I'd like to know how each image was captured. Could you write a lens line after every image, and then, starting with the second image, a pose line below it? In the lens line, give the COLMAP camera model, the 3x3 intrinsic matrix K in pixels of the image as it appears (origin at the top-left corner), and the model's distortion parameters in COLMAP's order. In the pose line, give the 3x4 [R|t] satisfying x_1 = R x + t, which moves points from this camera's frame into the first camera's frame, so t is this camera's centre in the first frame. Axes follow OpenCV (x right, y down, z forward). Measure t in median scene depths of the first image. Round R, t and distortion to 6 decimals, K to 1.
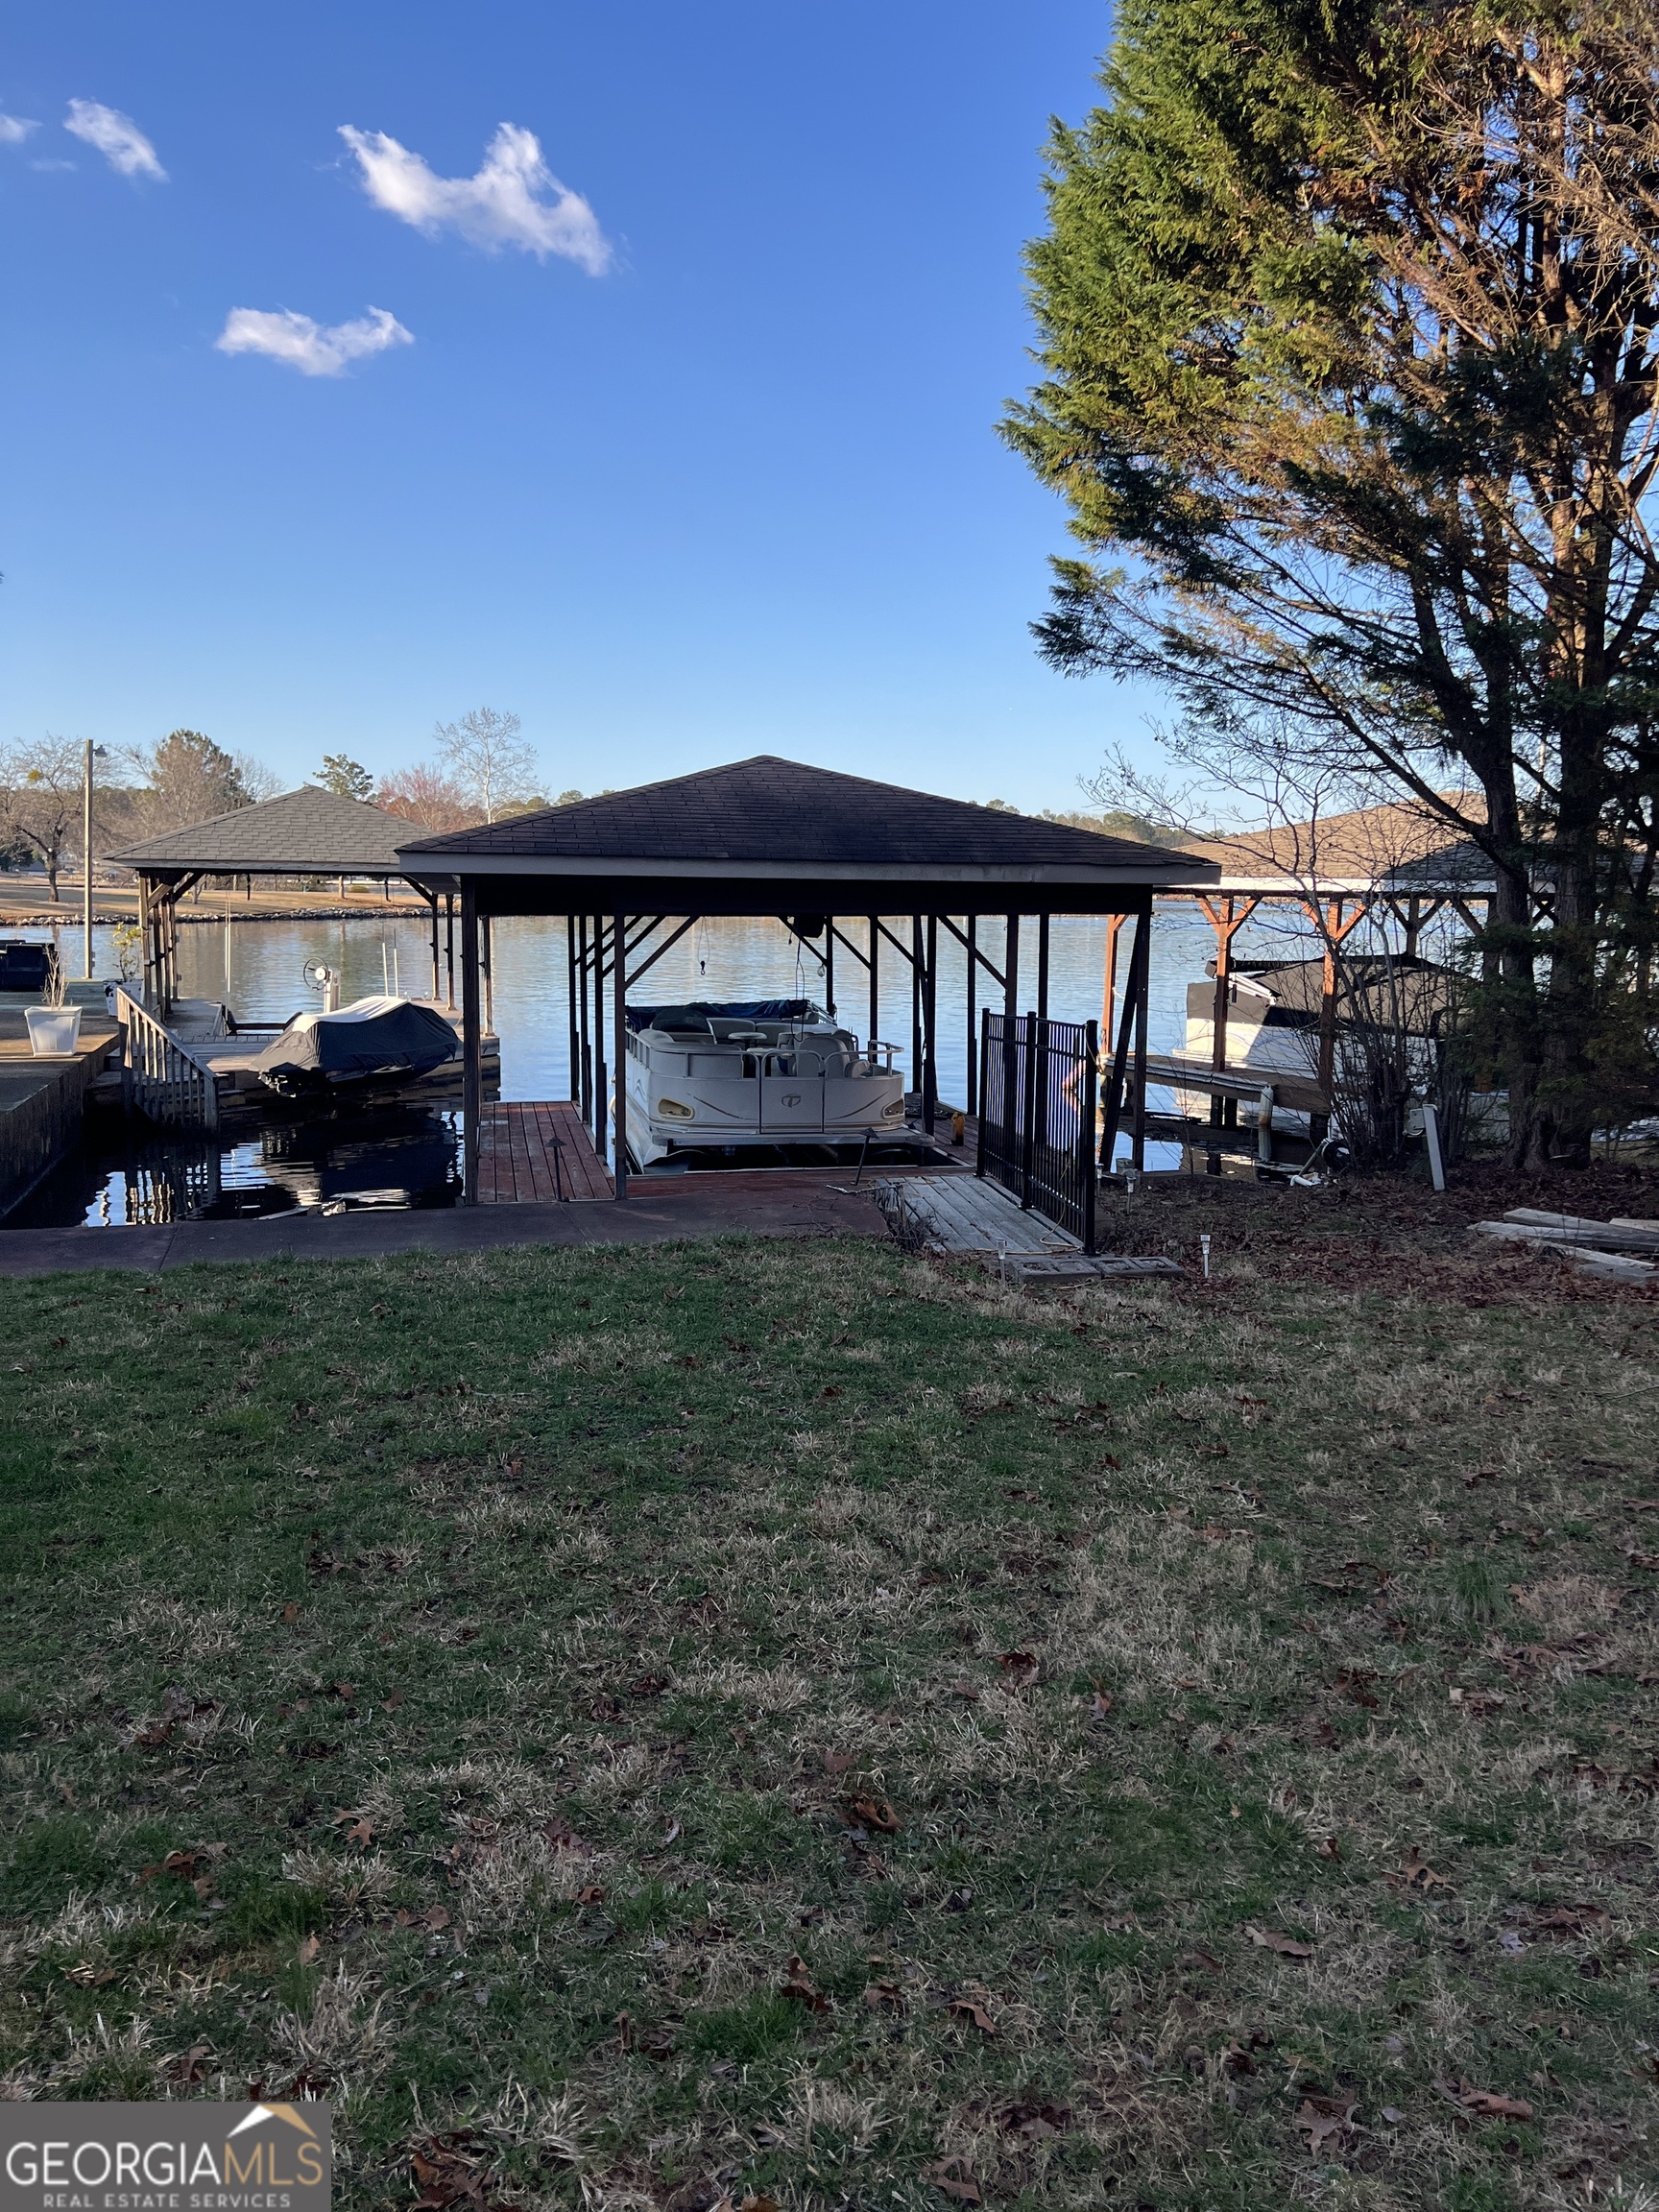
lens RADIAL K [[1637.6, 0, 829.5], [0, 1637.6, 1106.0], [0, 0, 1]] dist [0.003044, 0.006050]
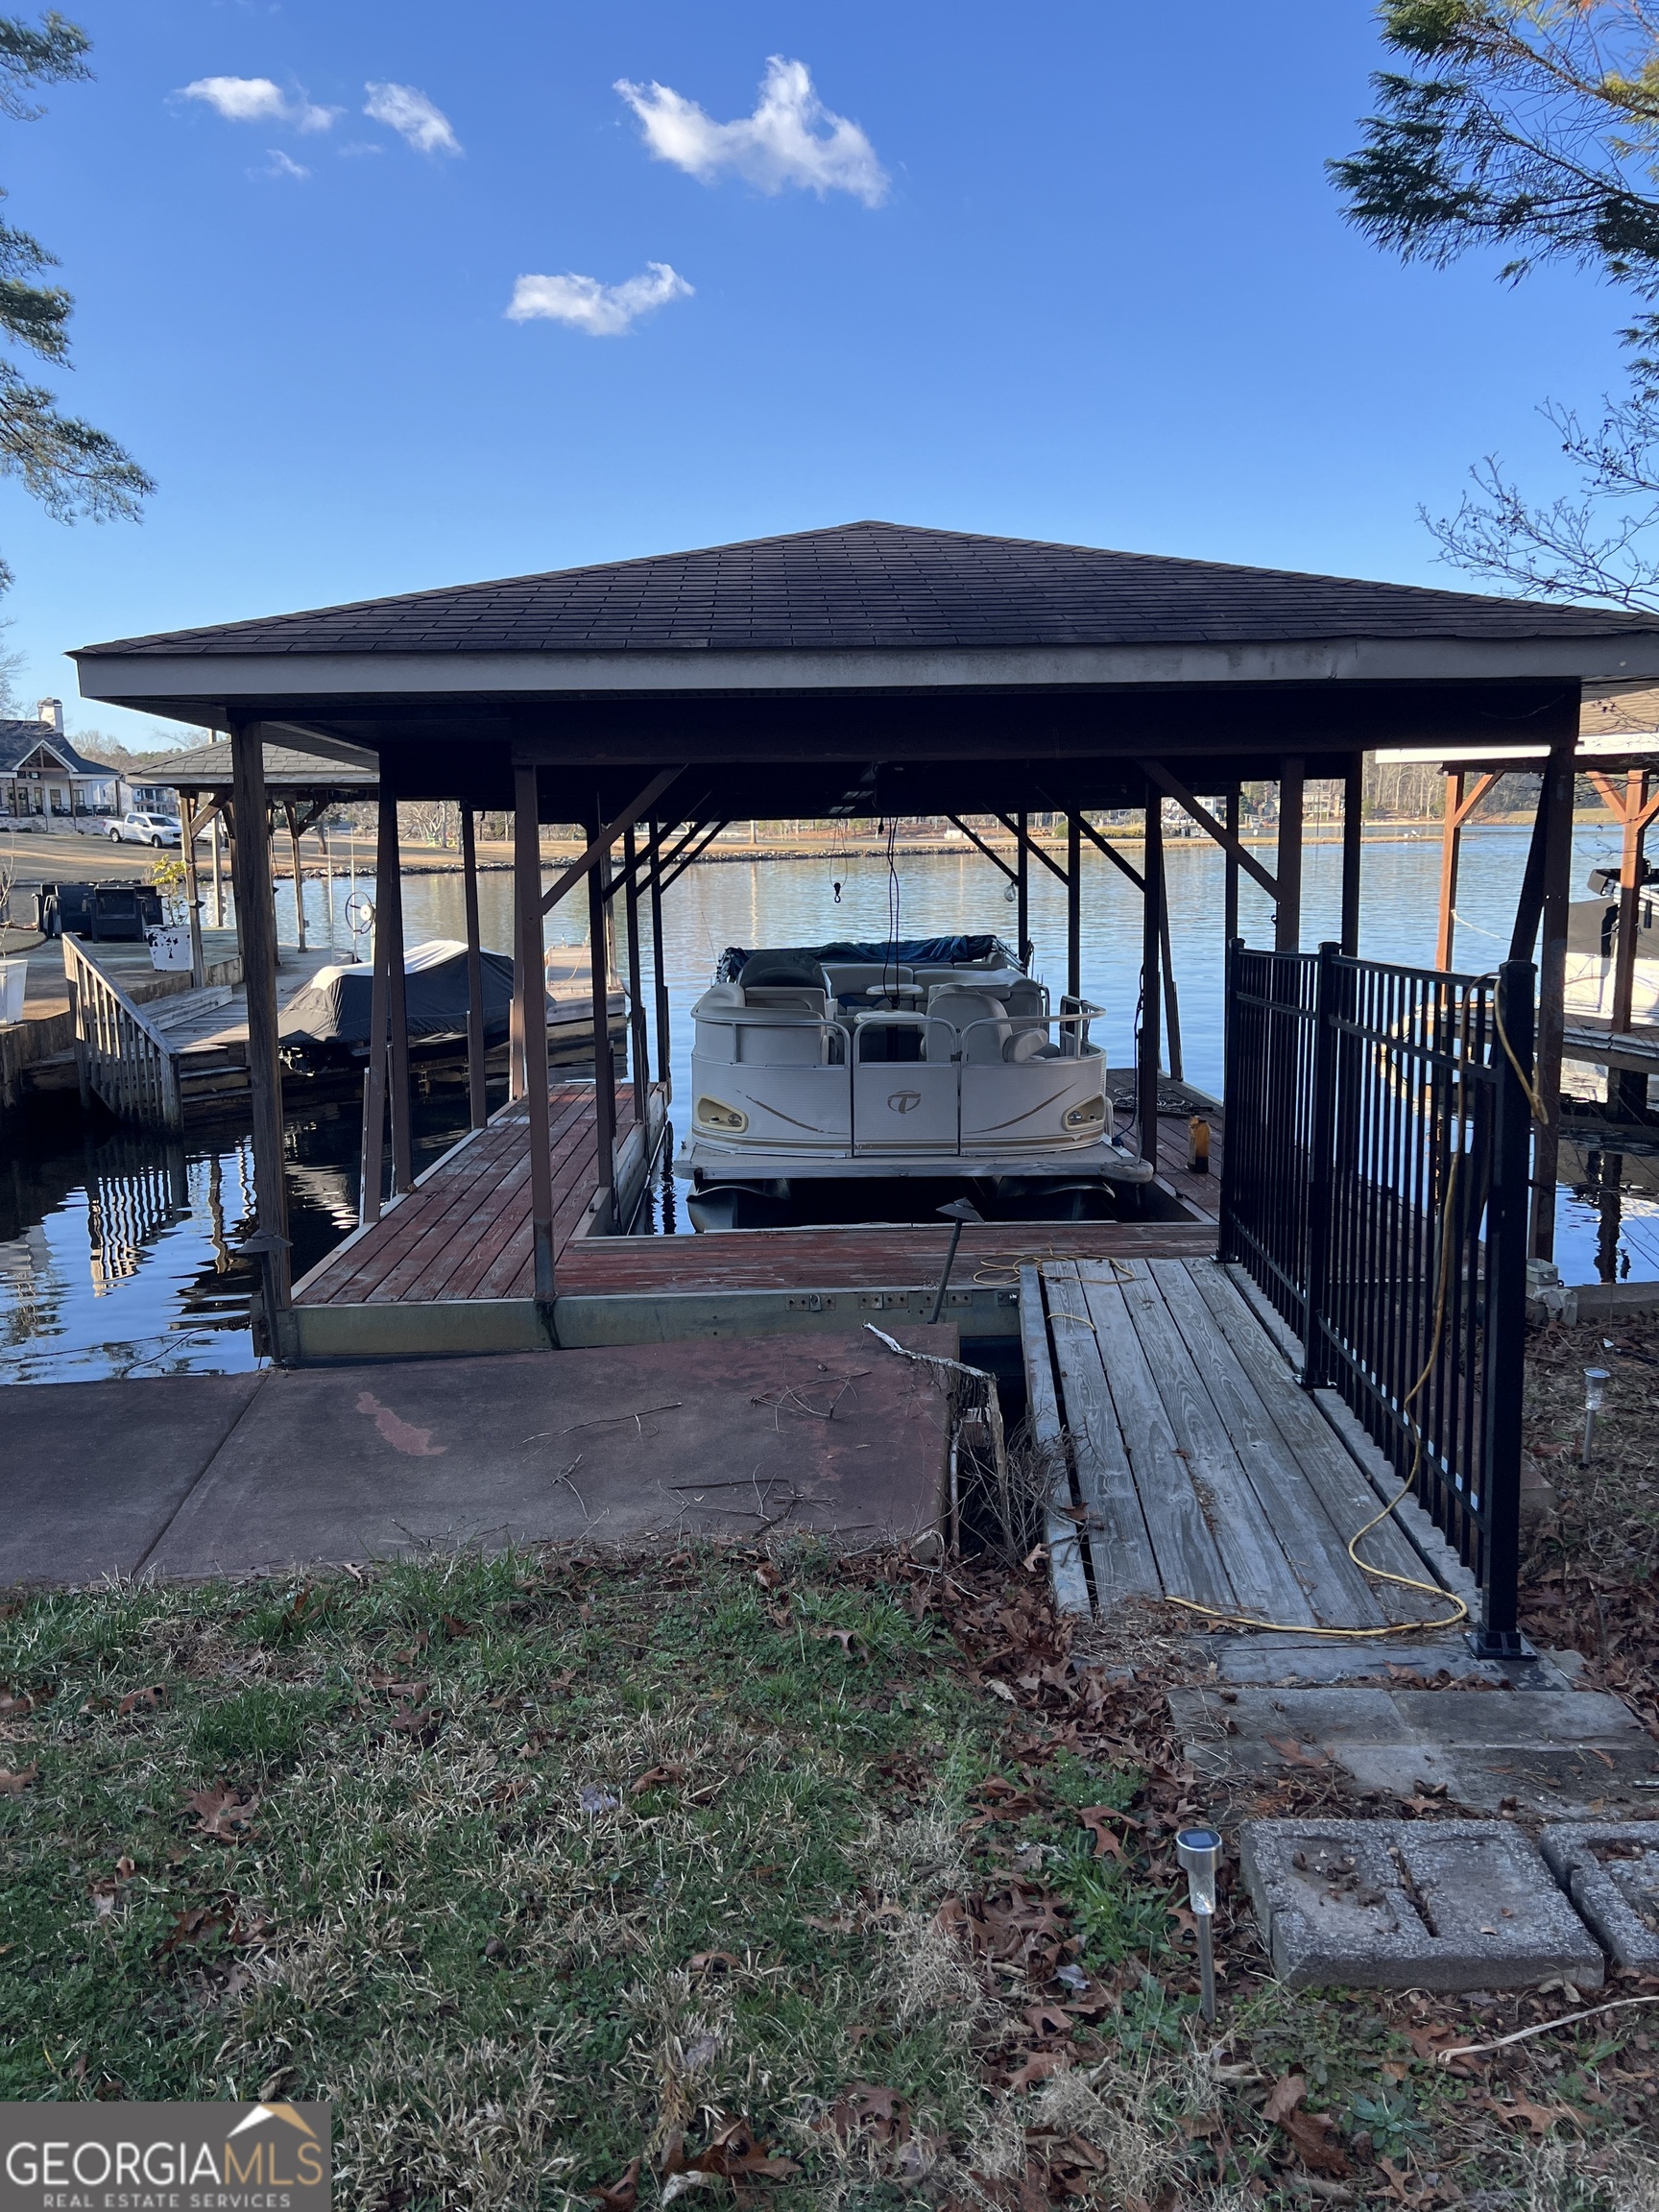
lens RADIAL K [[1547.5, 0, 829.5], [0, 1547.5, 1106.0], [0, 0, 1]] dist [-0.010324, -0.005947]
pose [[0.981961, 0.003421, -0.189053, 0.044961], [0.003857, 0.999266, 0.038118, -0.018941], [0.189045, -0.038160, 0.981227, 0.360964]]
